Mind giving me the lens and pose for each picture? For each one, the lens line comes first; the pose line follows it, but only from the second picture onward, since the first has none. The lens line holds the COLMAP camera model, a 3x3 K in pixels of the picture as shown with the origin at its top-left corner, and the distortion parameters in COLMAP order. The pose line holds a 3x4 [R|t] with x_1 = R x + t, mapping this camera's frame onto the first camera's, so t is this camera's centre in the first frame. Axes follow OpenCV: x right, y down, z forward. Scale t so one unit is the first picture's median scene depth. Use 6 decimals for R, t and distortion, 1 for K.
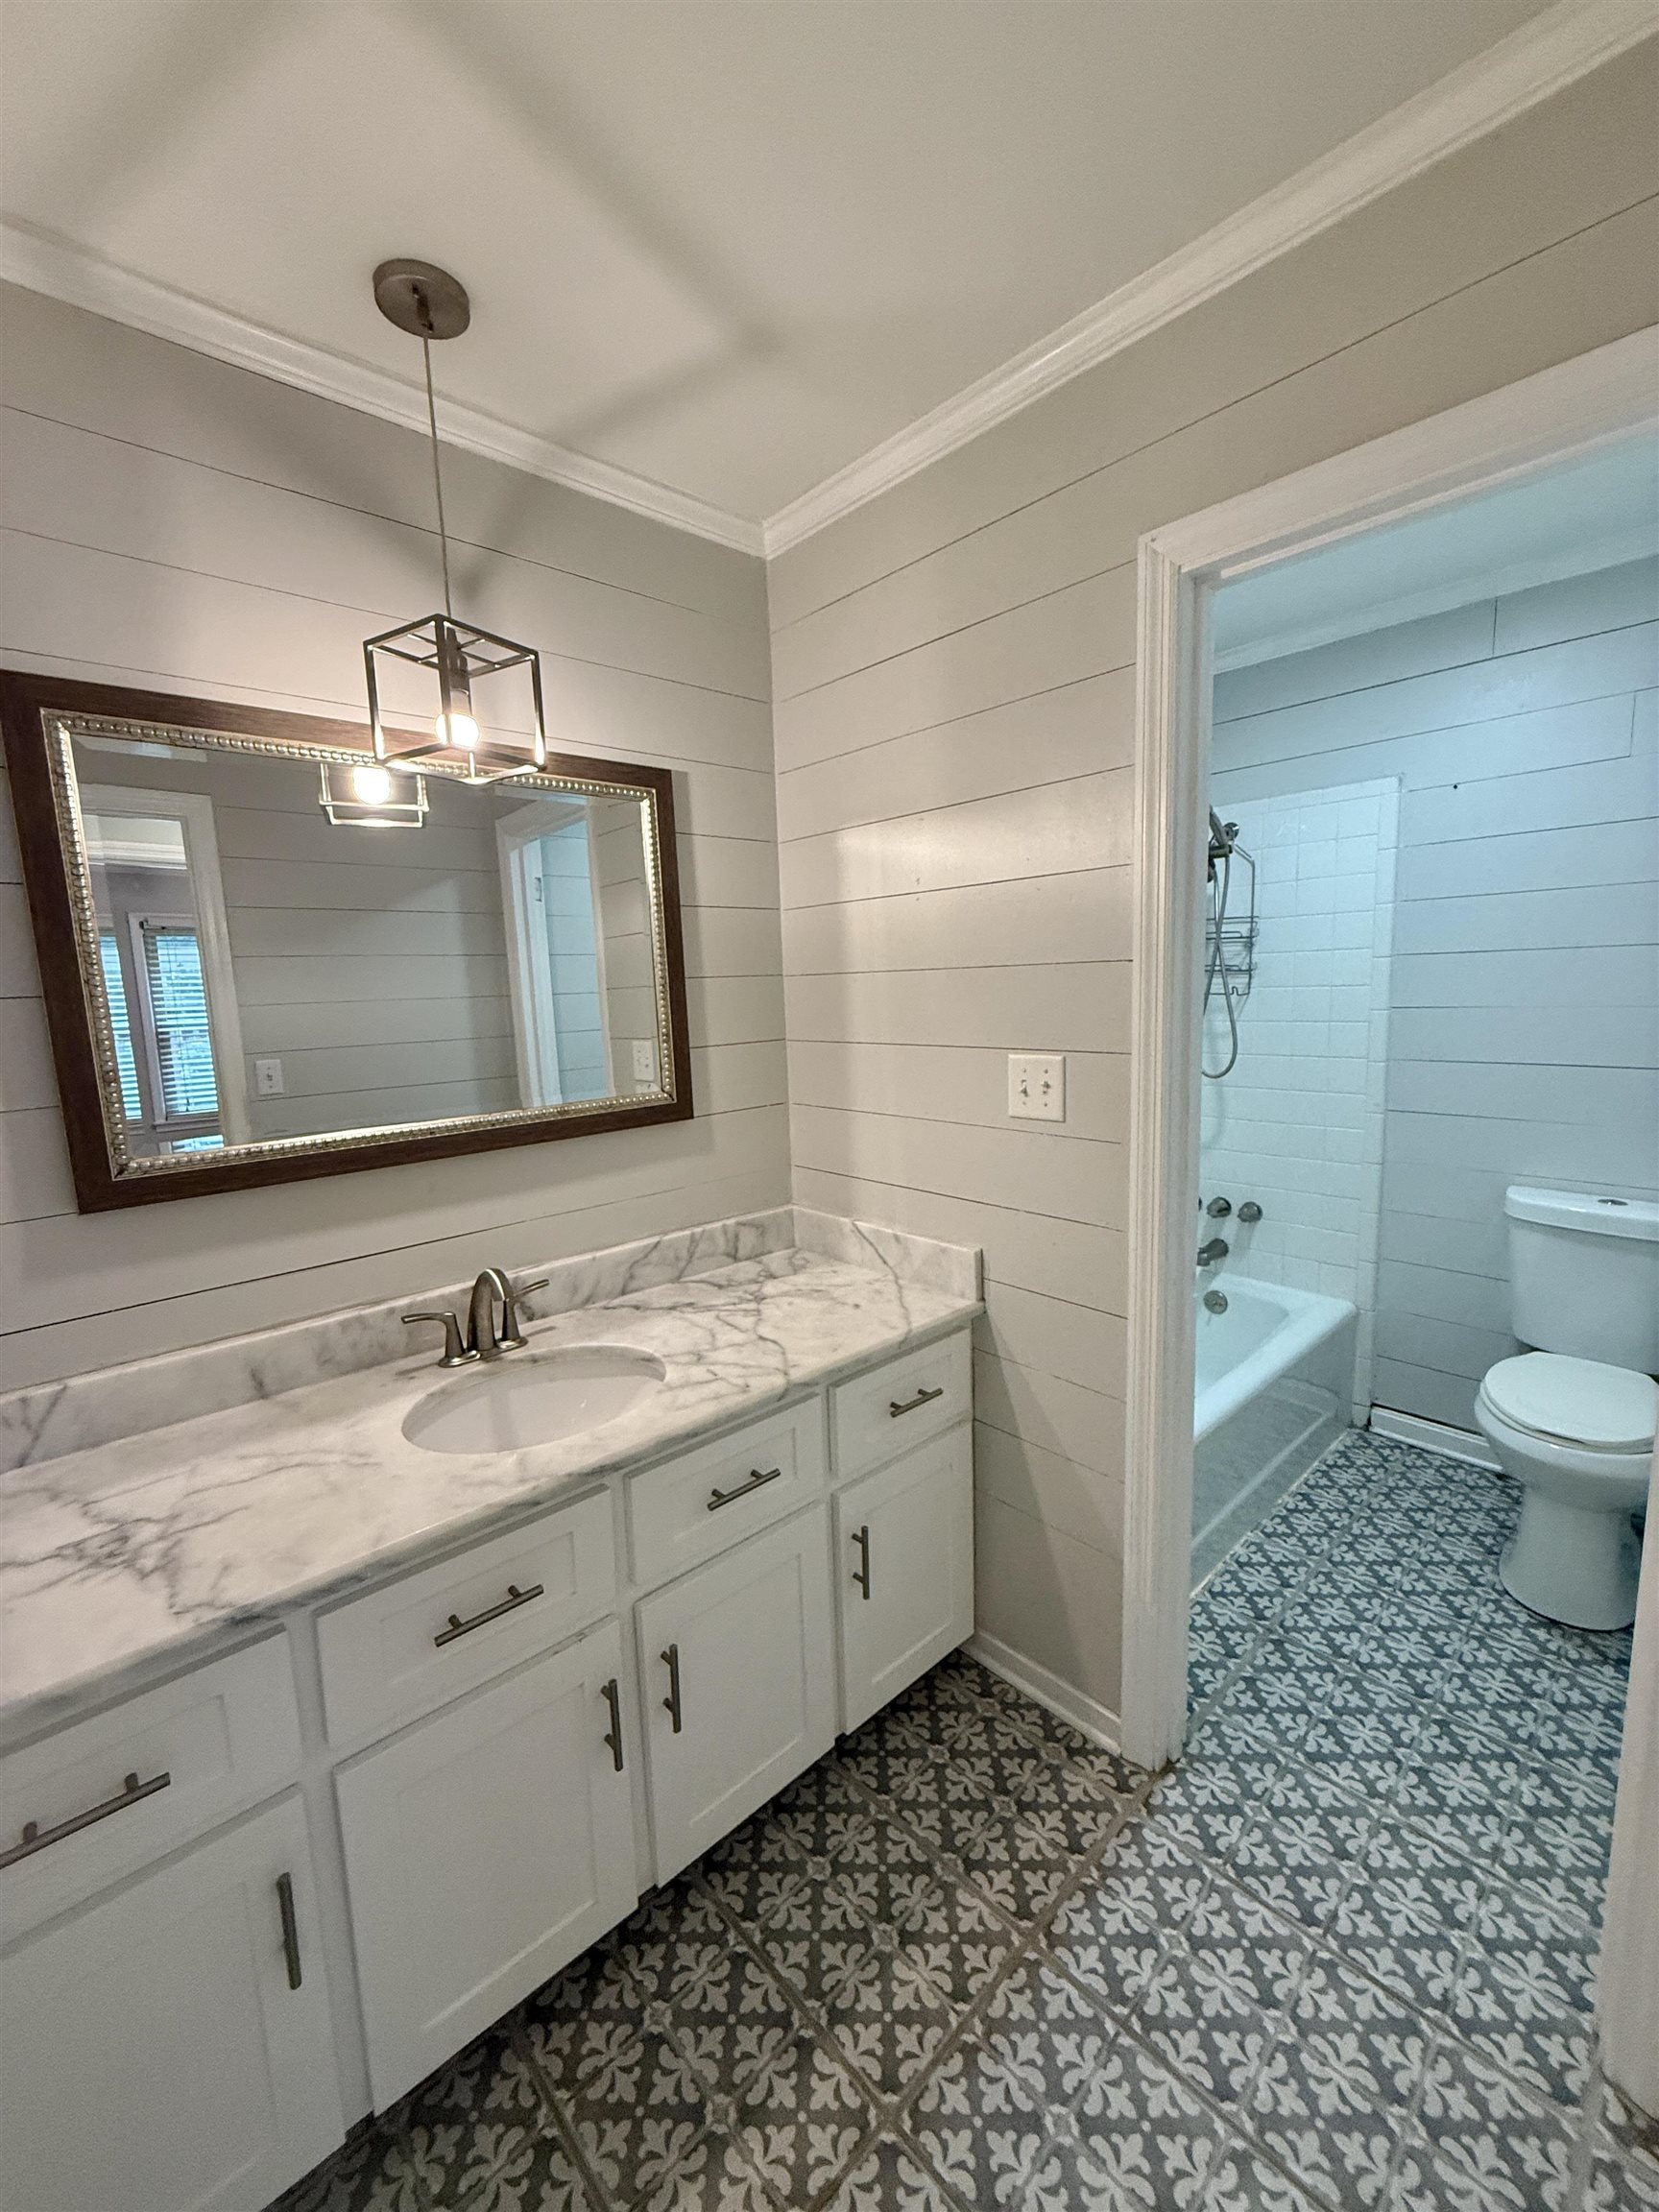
lens RADIAL K [[879.9, 0, 829.6], [0, 879.9, 1108.1], [0, 0, 1]] dist [-0.003923, 0.001641]
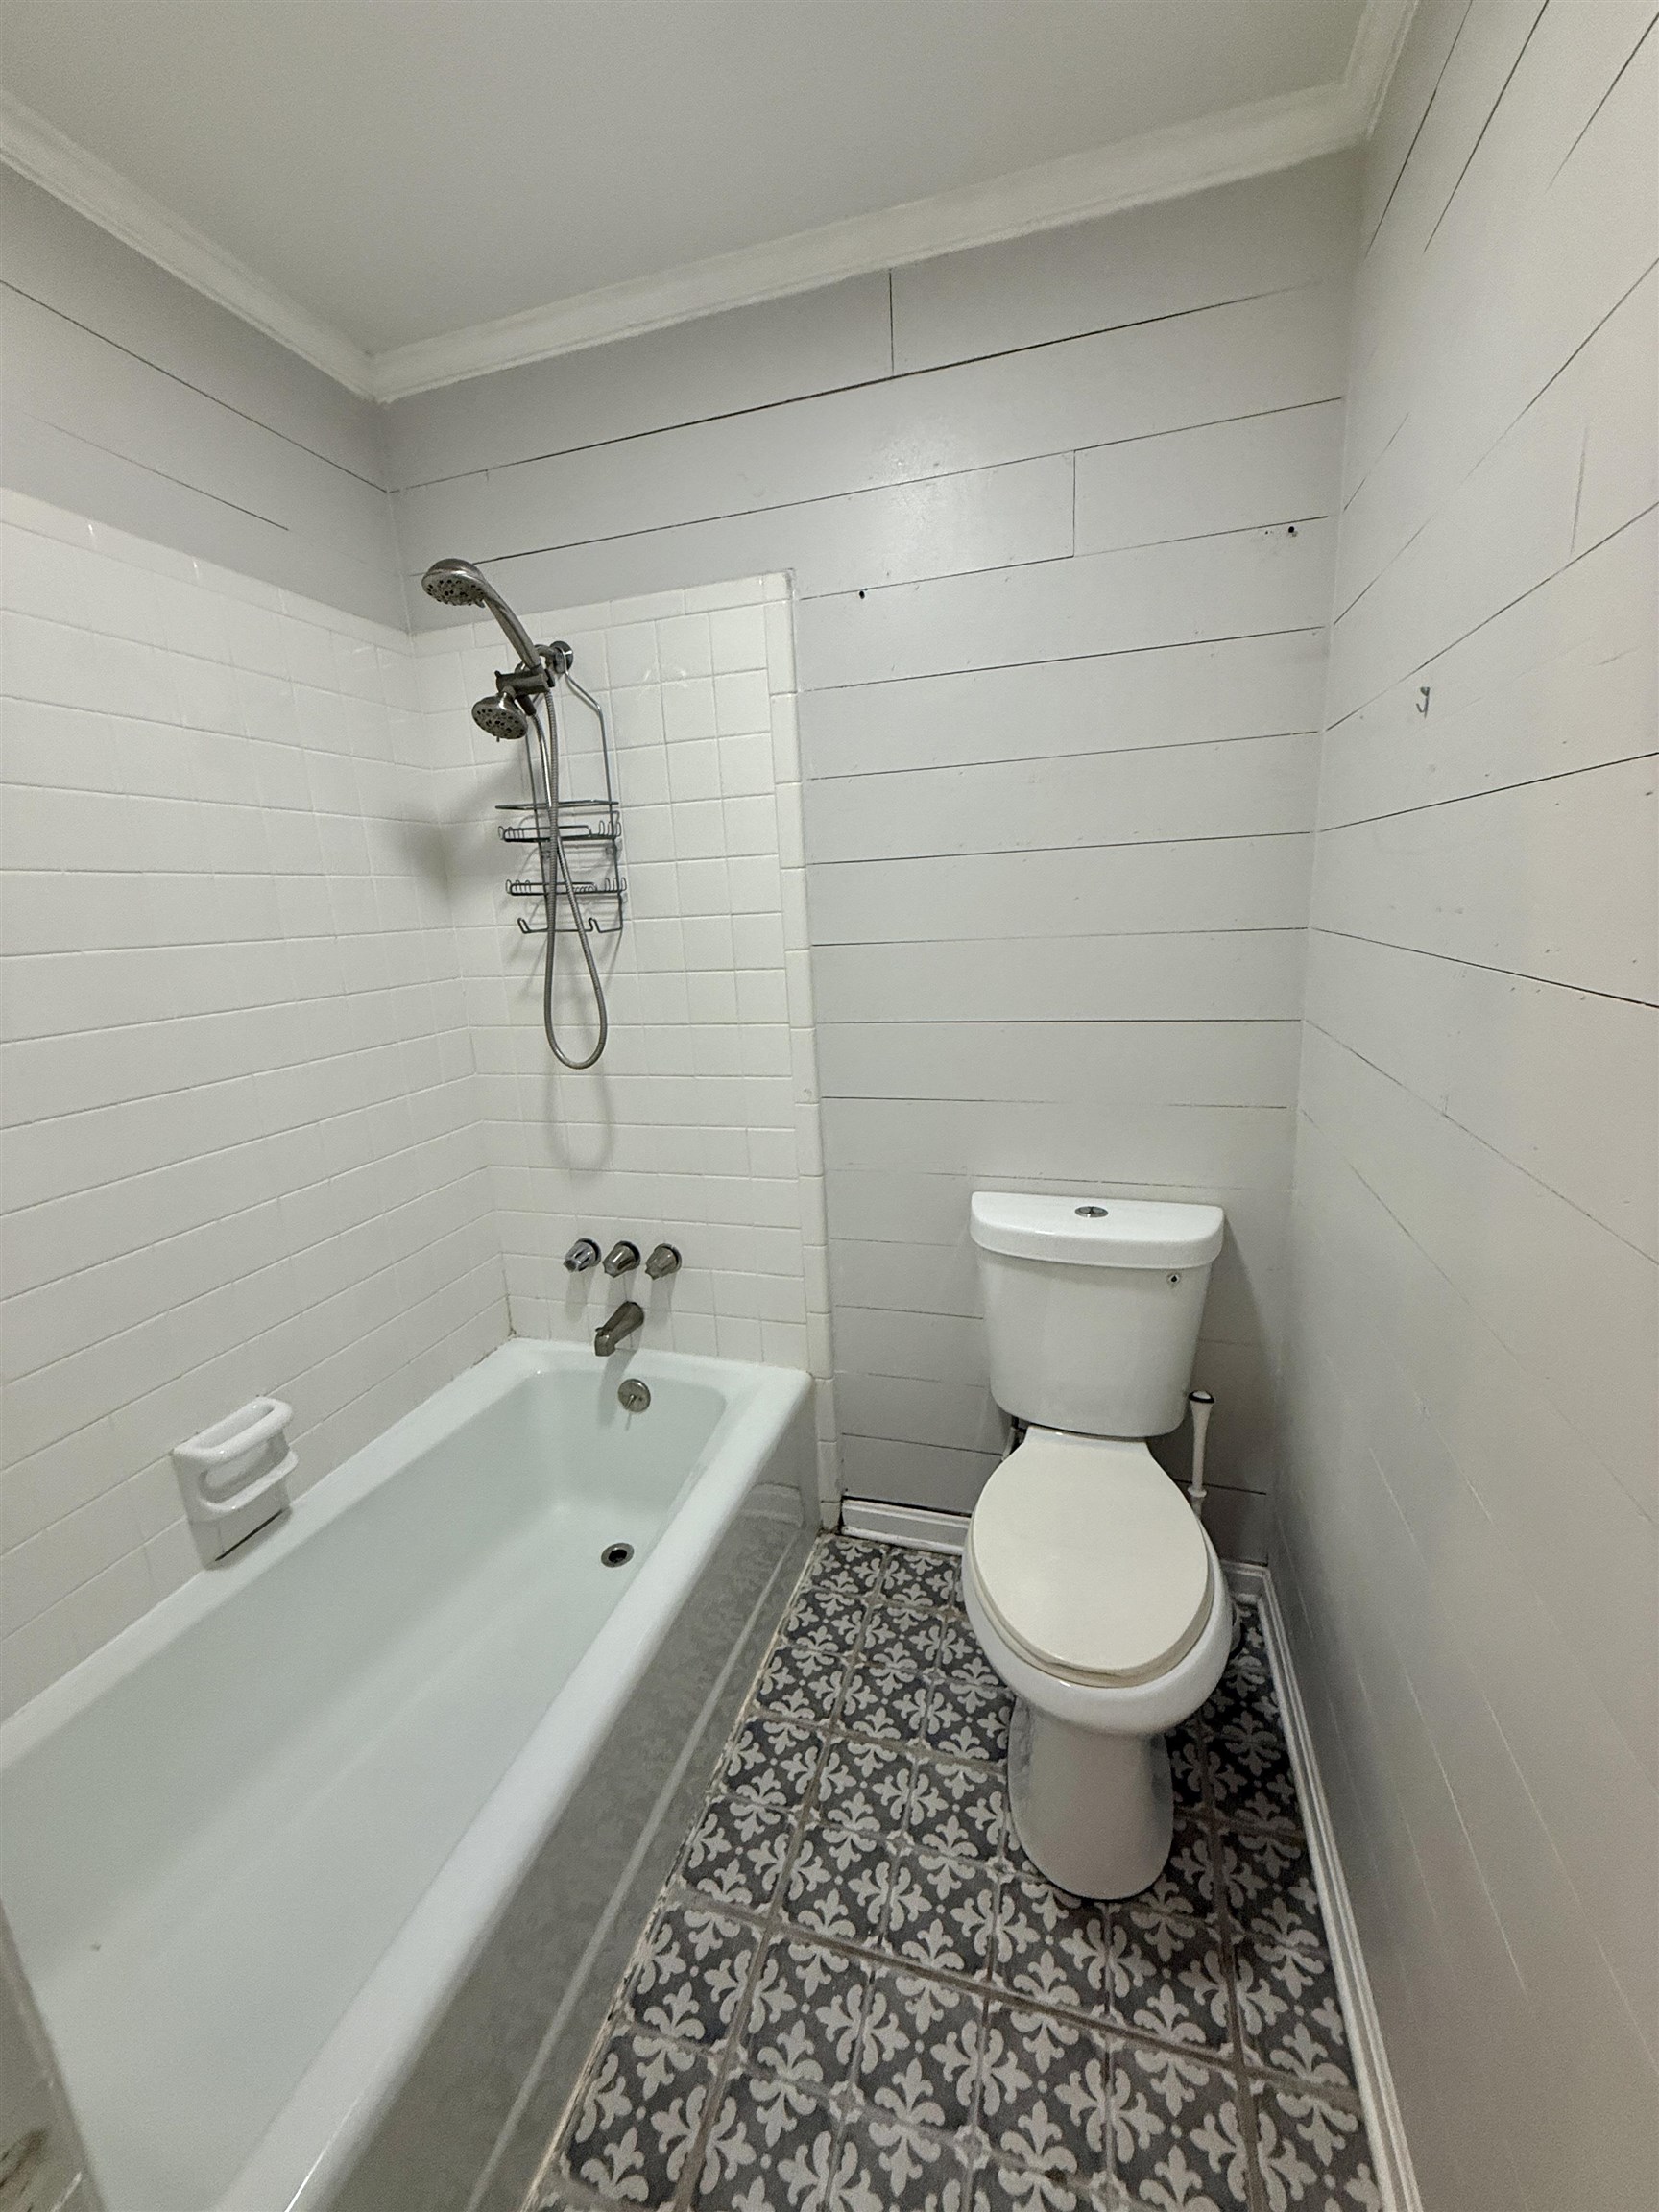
lens RADIAL K [[879.9, 0, 821.2], [0, 879.9, 1105.1], [0, 0, 1]] dist [-0.003923, 0.001641]
pose [[0.865496, -0.122343, 0.485745, 0.297048], [0.088220, 0.991787, 0.092609, -0.054210], [-0.493085, -0.037301, 0.869181, 0.399917]]
